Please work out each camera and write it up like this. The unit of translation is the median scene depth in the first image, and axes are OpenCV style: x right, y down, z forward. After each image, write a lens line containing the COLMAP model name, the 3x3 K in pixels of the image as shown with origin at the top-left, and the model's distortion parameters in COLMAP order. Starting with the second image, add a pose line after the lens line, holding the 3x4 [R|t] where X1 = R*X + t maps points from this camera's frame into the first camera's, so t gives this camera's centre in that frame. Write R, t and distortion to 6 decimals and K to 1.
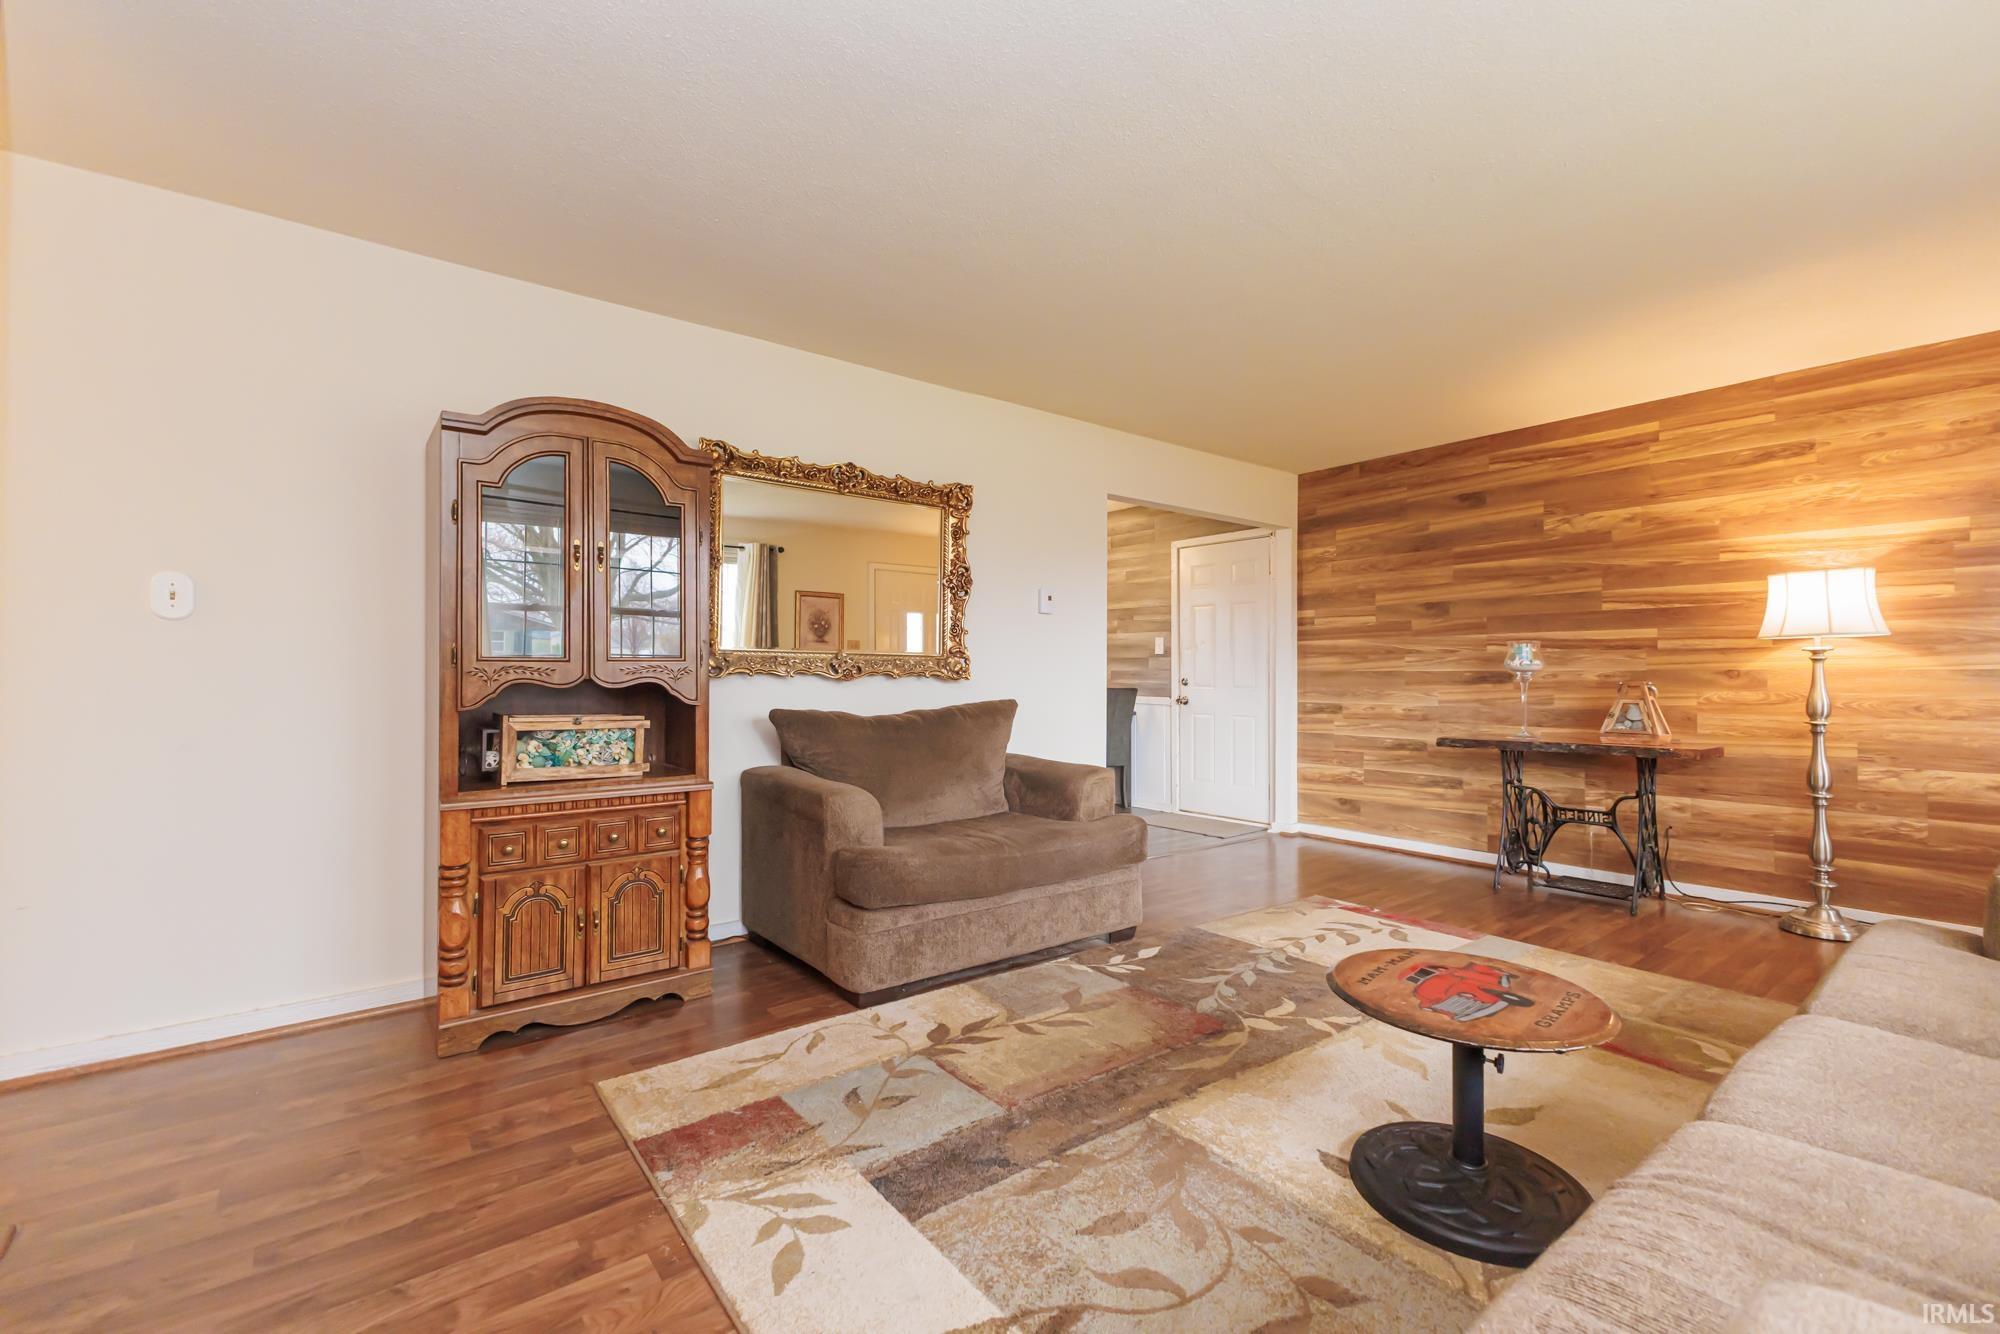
lens RADIAL K [[890.7, 0, 1020.5], [0, 890.7, 669.7], [0, 0, 1]] dist [-0.003454, 0.000388]
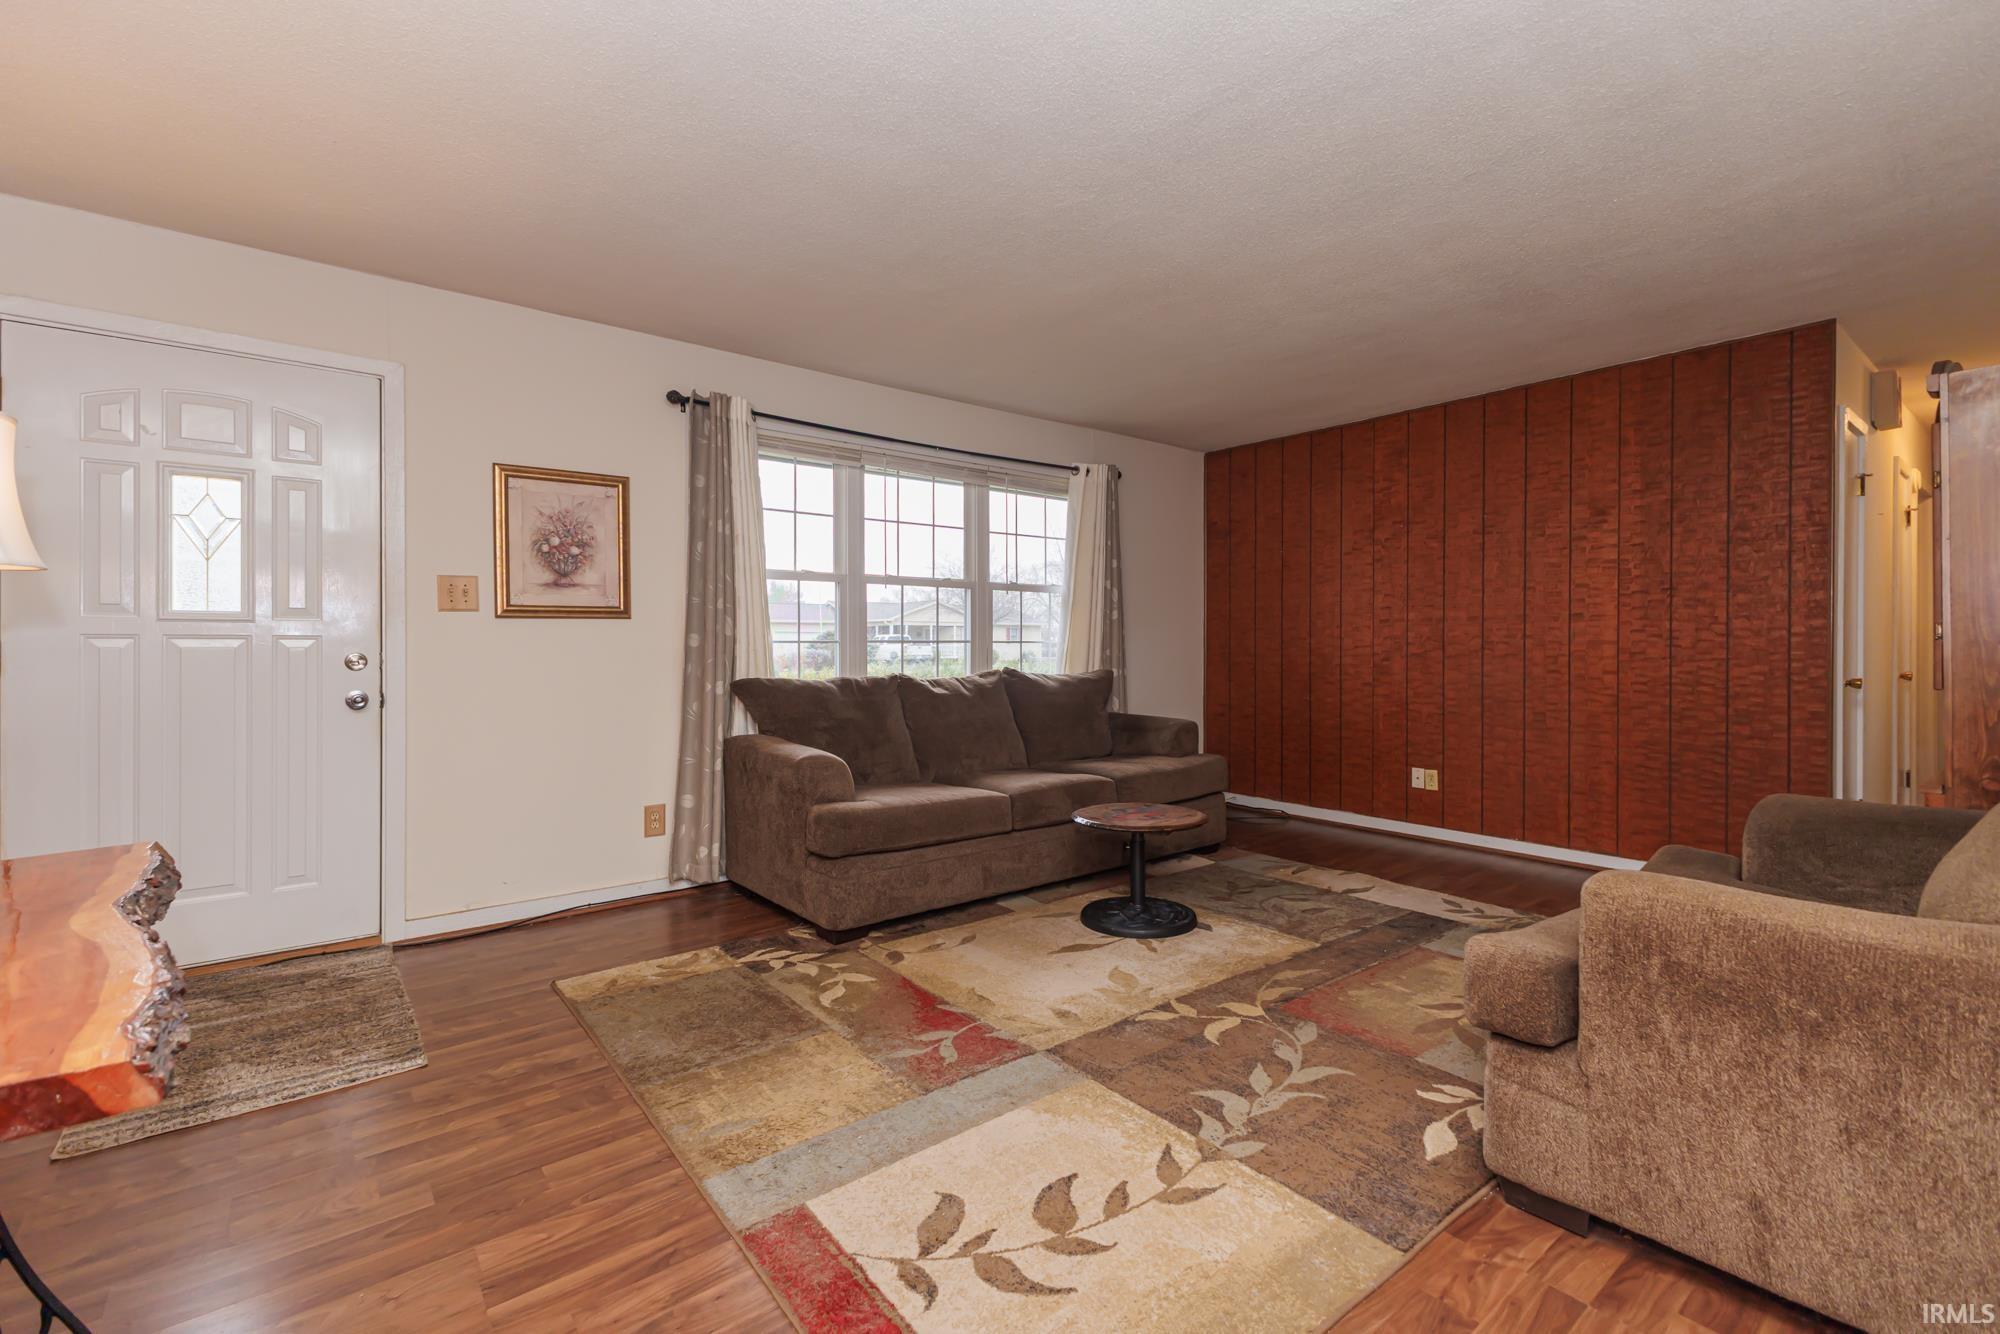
lens RADIAL K [[857.6, 0, 1016.0], [0, 857.6, 651.1], [0, 0, 1]] dist [0.006866, -0.002335]
pose [[-0.999987, -0.002392, 0.004573, 0.383526], [-0.002364, 0.999979, 0.006066, -0.000682], [-0.004587, 0.006055, -0.999971, 1.437518]]
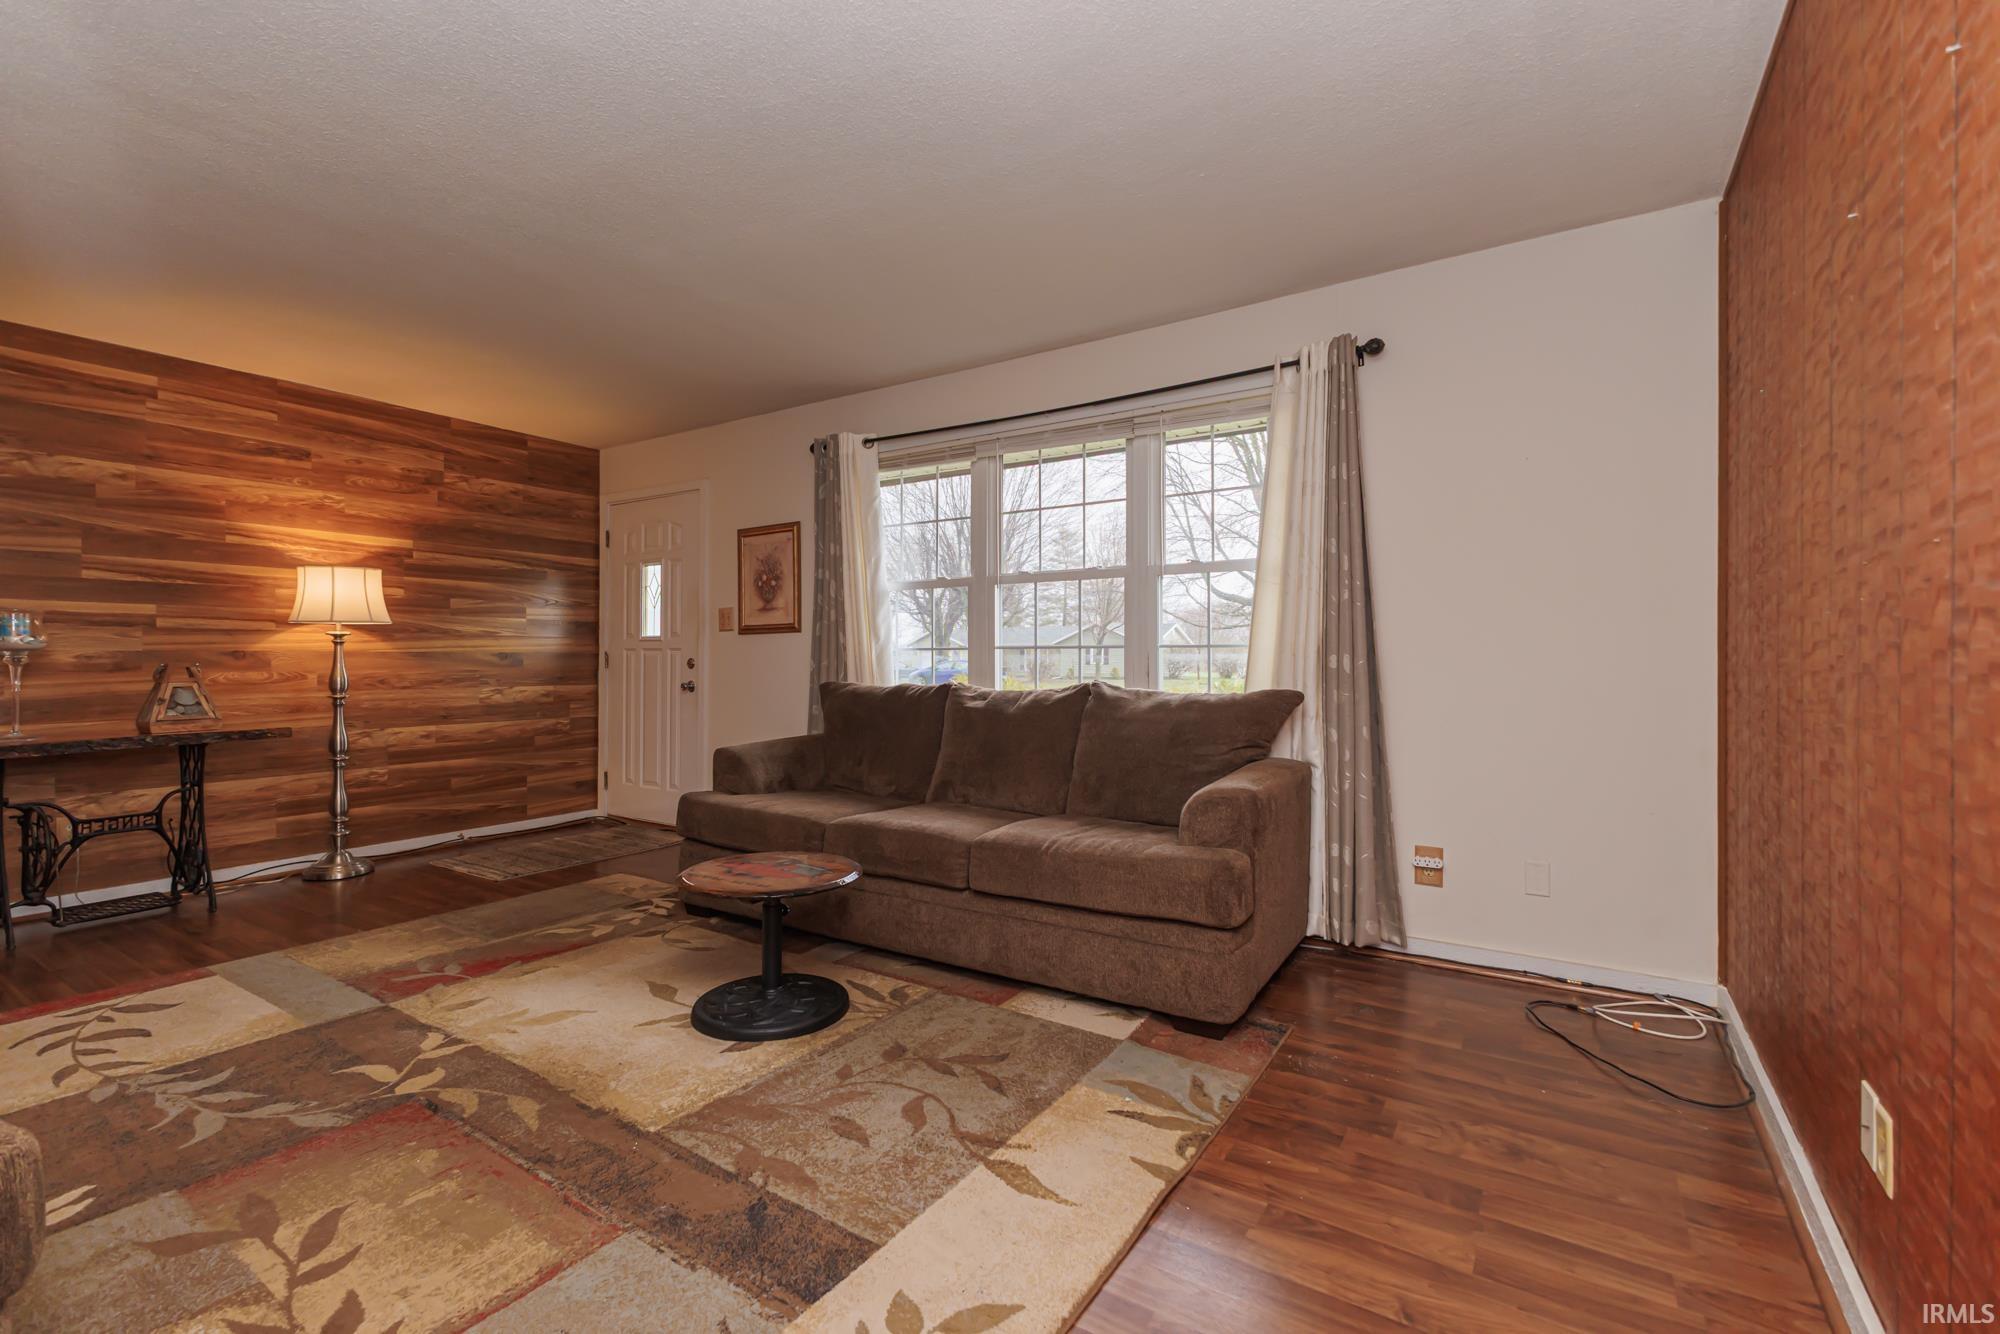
lens RADIAL K [[857.6, 0, 999.9], [0, 857.6, 665.9], [0, 0, 1]] dist [0.006866, -0.002335]
pose [[-0.321267, -0.009444, 0.946942, -0.474089], [-0.003396, 0.999955, 0.008820, 0.006501], [-0.946983, -0.000382, -0.321284, 0.555309]]
